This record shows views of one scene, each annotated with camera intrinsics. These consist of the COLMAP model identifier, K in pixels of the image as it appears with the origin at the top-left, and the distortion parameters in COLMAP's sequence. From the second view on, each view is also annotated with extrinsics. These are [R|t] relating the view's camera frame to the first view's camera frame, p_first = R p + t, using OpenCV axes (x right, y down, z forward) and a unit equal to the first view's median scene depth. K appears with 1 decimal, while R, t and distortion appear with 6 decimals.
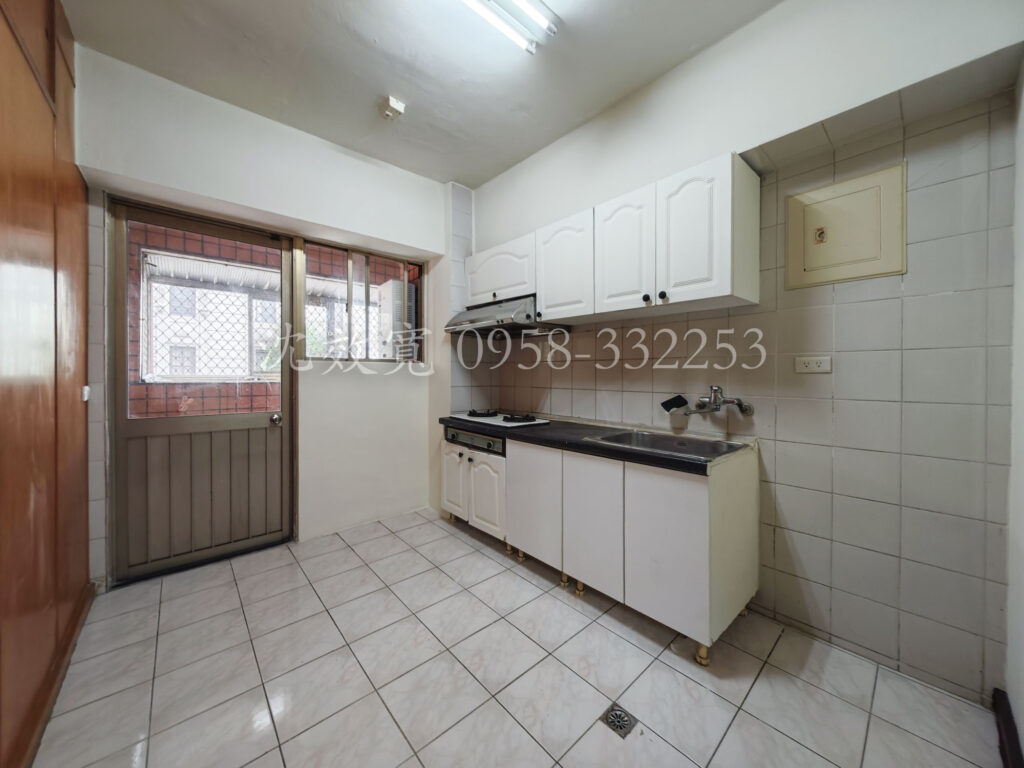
lens RADIAL K [[371.8, 0, 513.7], [0, 371.8, 379.0], [0, 0, 1]] dist [0.001430, 0.000509]
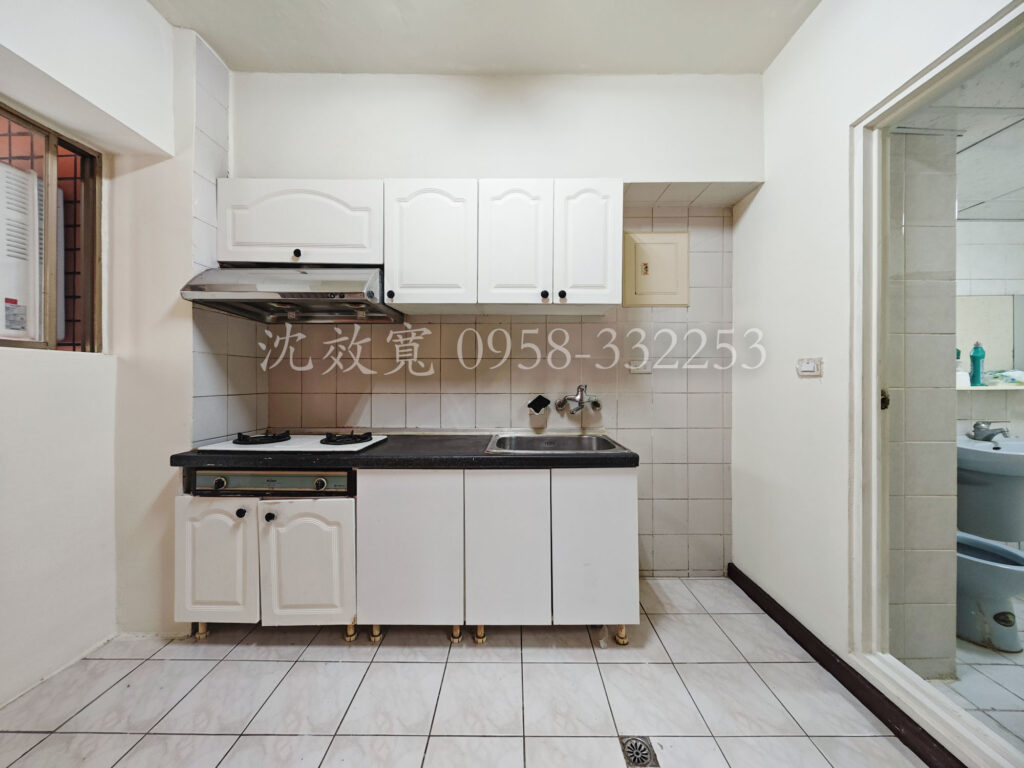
lens RADIAL K [[371.8, 0, 513.7], [0, 371.8, 379.0], [0, 0, 1]] dist [0.001430, 0.000509]
pose [[0.670608, -0.002955, 0.741806, -0.318959], [0.012069, 0.999903, -0.006927, 0.004510], [-0.741714, 0.013598, 0.670579, 0.323912]]
